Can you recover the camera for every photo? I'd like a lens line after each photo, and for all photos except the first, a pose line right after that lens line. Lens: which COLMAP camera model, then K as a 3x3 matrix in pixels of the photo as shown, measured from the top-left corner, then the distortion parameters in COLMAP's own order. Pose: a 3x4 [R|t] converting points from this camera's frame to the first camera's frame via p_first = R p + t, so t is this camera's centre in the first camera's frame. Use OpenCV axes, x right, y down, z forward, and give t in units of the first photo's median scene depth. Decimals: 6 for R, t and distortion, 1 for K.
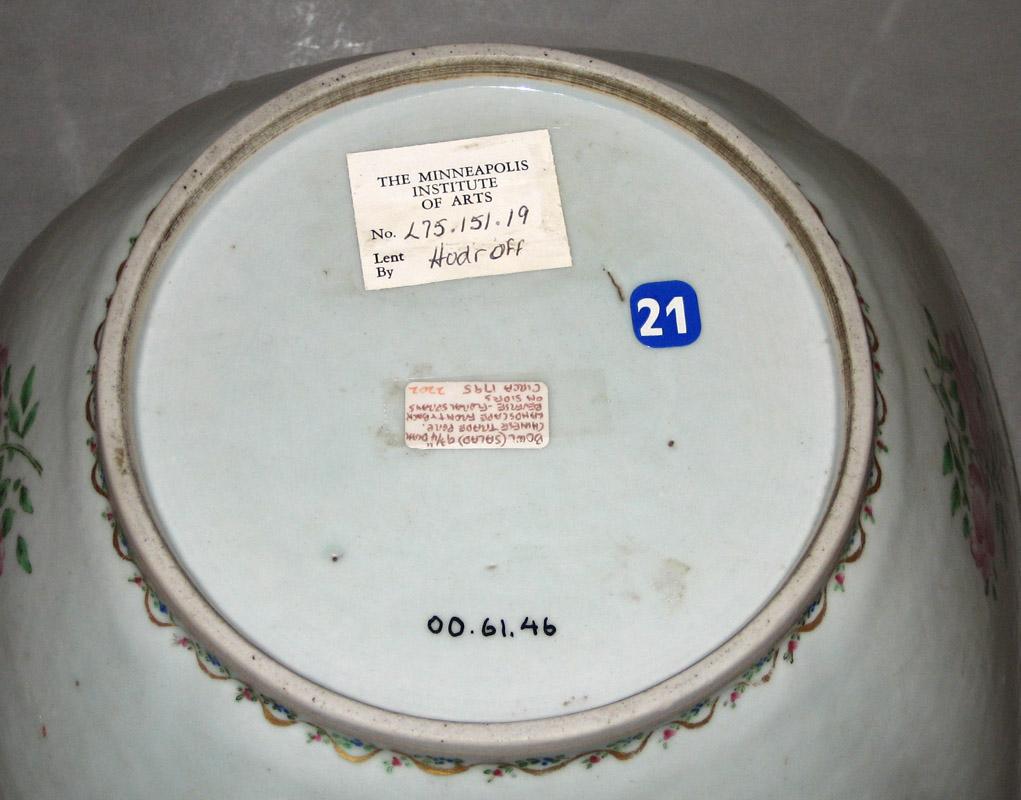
lens RADIAL K [[2581.5, 0, 510.9], [0, 2581.5, 399.7], [0, 0, 1]] dist [-0.164218, 0.000000]
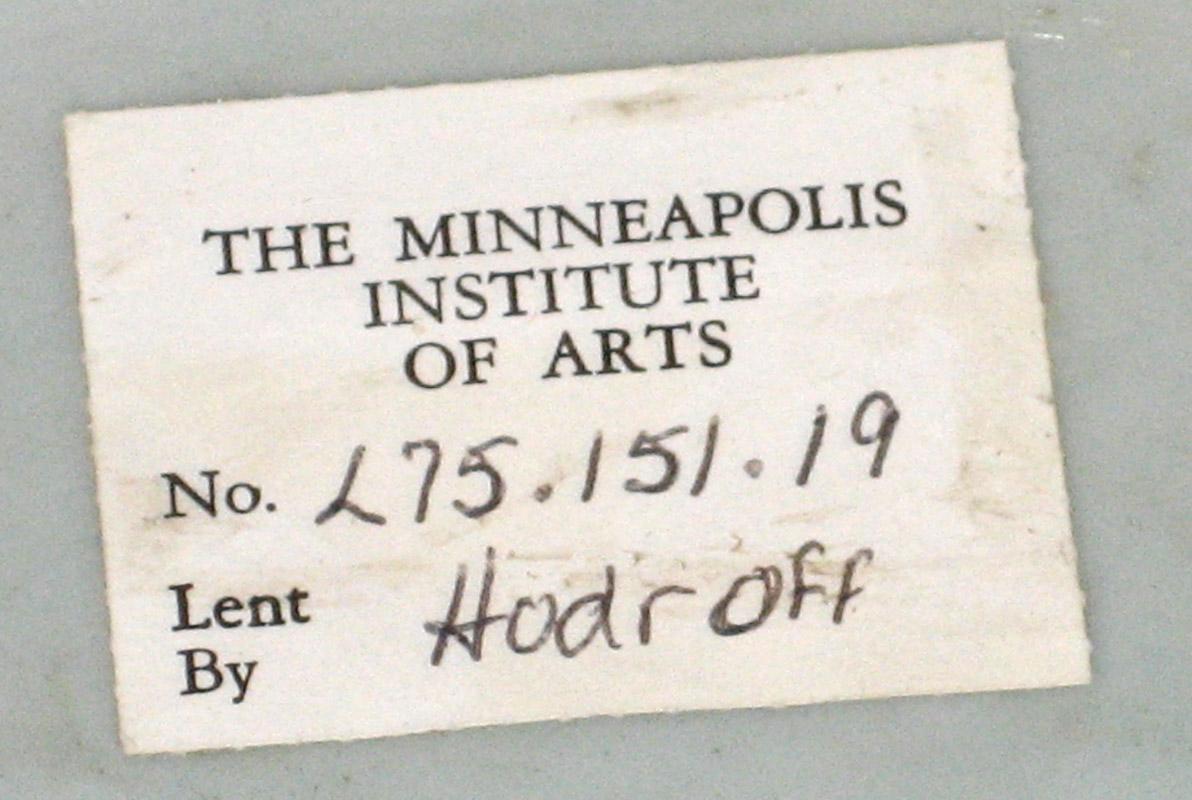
lens RADIAL K [[3733.4, 0, 595.8], [0, 3733.4, 400.3], [0, 0, 1]] dist [-0.092471, 0.000000]
pose [[0.998882, 0.044621, -0.015579, -0.013622], [-0.044916, 0.998809, -0.019074, -0.067597], [0.014709, 0.019752, 0.999697, 0.689161]]
